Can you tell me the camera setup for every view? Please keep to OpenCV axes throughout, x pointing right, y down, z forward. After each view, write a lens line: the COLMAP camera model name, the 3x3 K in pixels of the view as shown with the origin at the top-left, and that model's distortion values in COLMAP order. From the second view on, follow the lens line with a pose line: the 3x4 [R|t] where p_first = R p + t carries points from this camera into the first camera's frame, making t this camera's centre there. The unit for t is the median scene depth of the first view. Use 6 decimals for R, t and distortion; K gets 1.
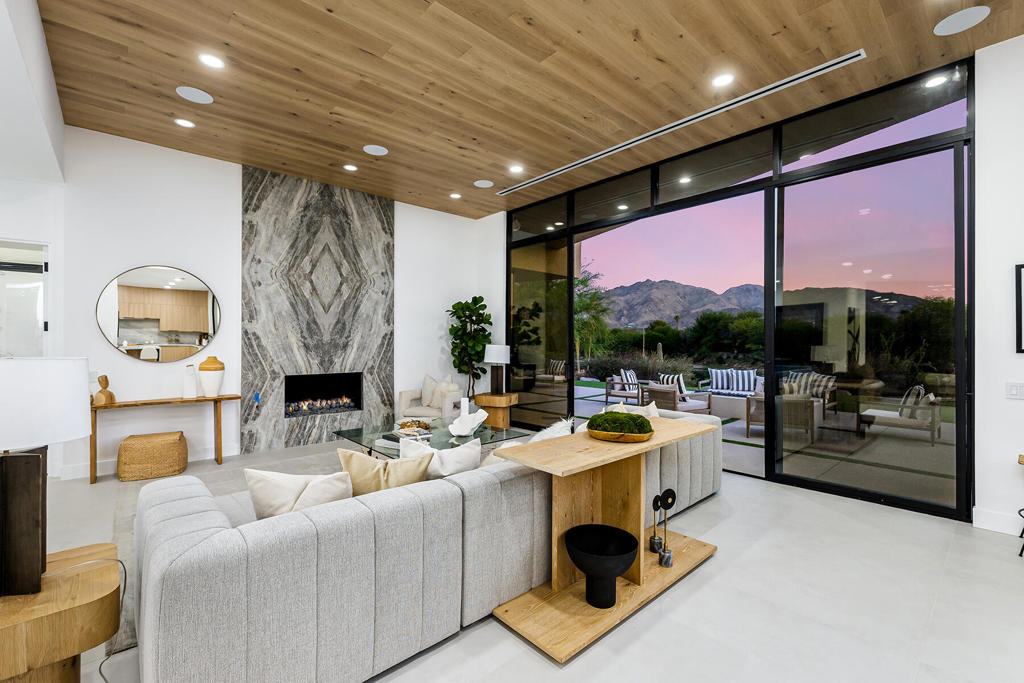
lens RADIAL K [[448.5, 0, 496.7], [0, 448.5, 342.0], [0, 0, 1]] dist [0.014113, -0.000928]
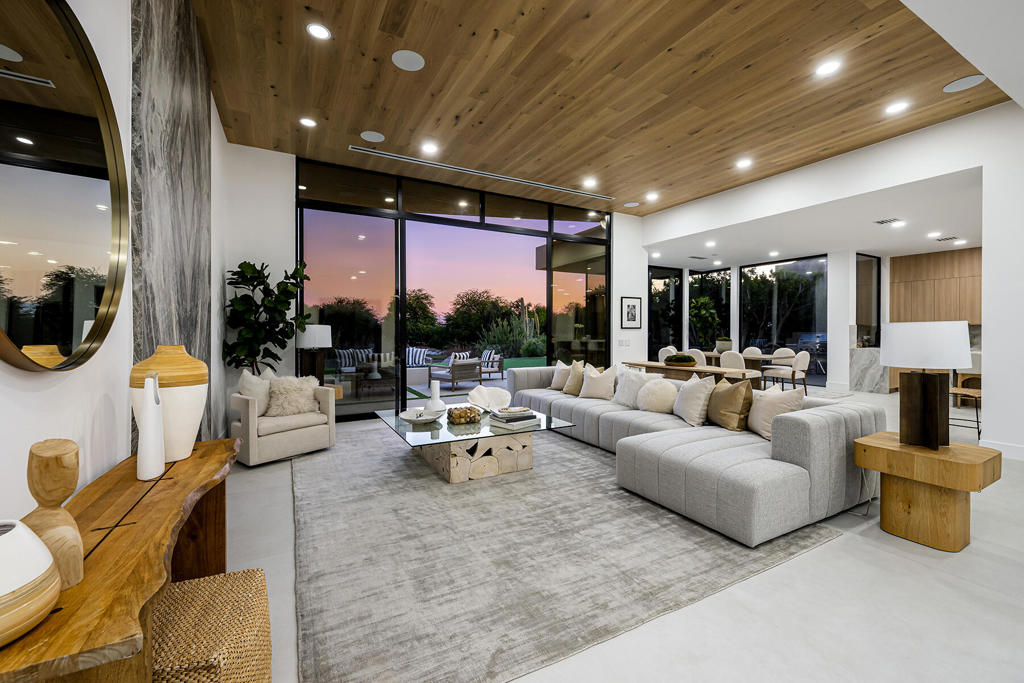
lens RADIAL K [[427.9, 0, 516.2], [0, 427.9, 327.3], [0, 0, 1]] dist [0.018094, -0.001259]
pose [[0.208024, 0.007089, 0.978098, -0.746179], [-0.001174, 0.999975, -0.006998, 0.016679], [-0.978123, 0.000307, 0.208027, 0.541005]]
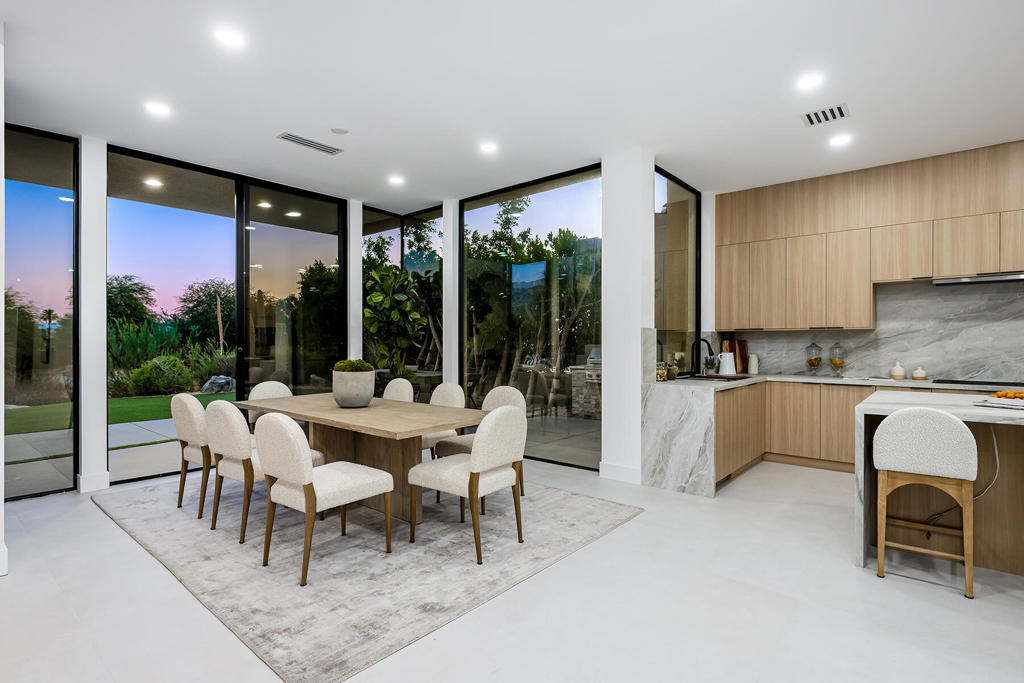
lens RADIAL K [[504.6, 0, 545.6], [0, 504.6, 343.4], [0, 0, 1]] dist [-0.028312, -0.000154]
pose [[-0.183448, -0.004094, 0.983021, 0.162602], [-0.001502, 0.999991, 0.003885, 0.017381], [-0.983028, -0.000764, -0.183453, 0.050850]]
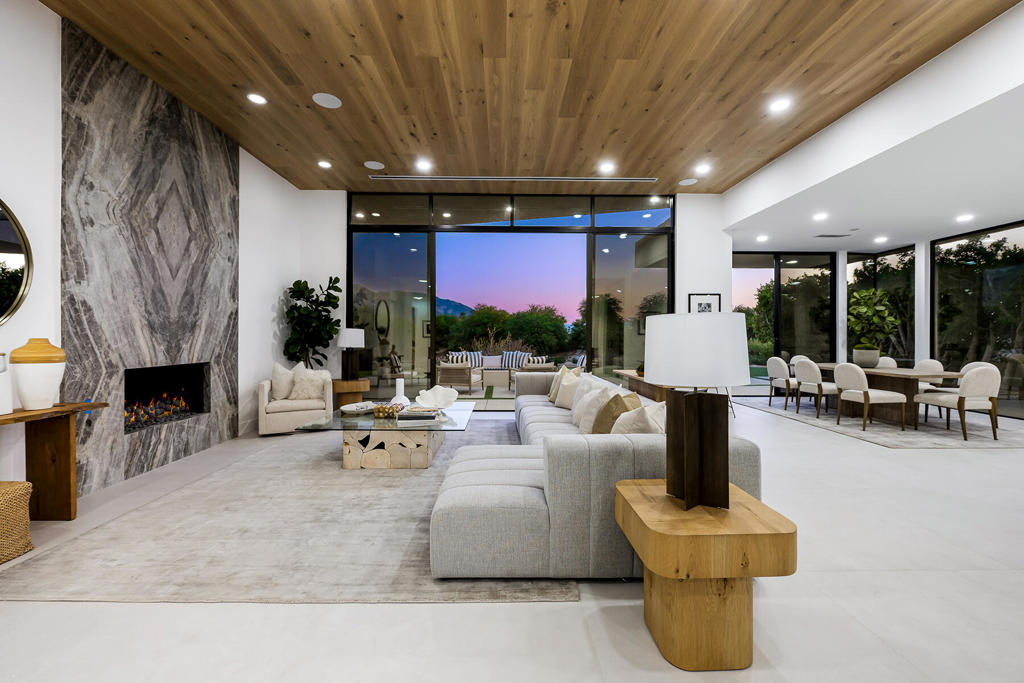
lens RADIAL K [[427.9, 0, 509.3], [0, 427.9, 335.4], [0, 0, 1]] dist [0.018094, -0.001259]
pose [[0.642671, 0.002206, 0.766139, -0.540717], [-0.003115, 0.999995, -0.000266, 0.021560], [-0.766136, -0.002215, 0.642675, 0.153715]]
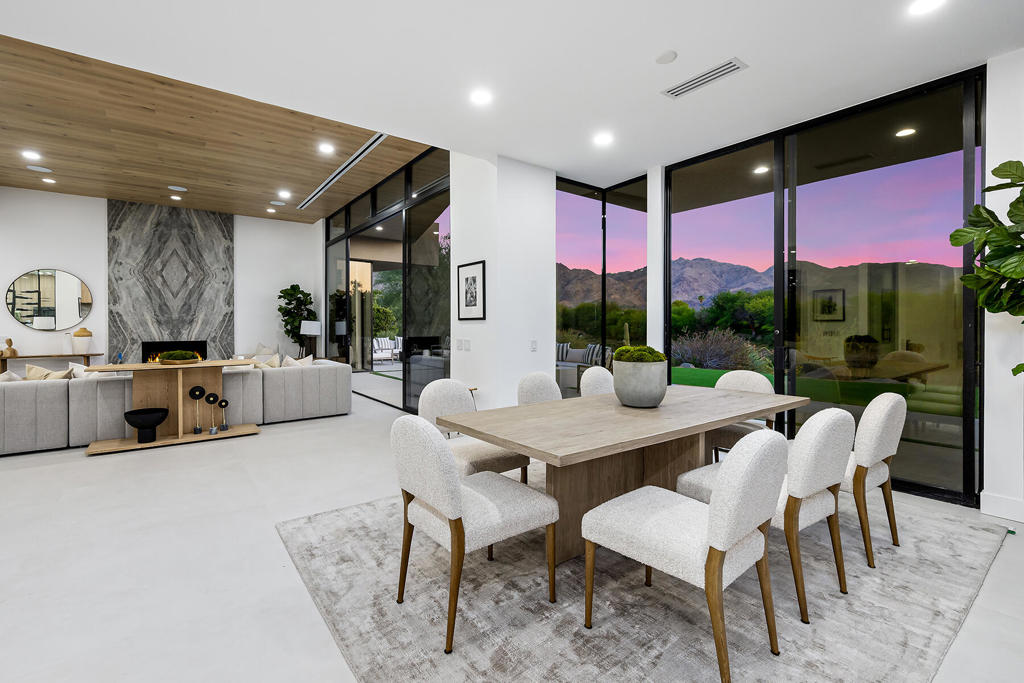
lens RADIAL K [[453.5, 0, 463.4], [0, 453.5, 328.9], [0, 0, 1]] dist [0.002731, 0.000741]
pose [[0.991499, -0.000641, -0.130112, 0.682684], [0.001988, 0.999946, 0.010224, 0.018866], [0.130098, -0.010396, 0.991447, -0.289957]]
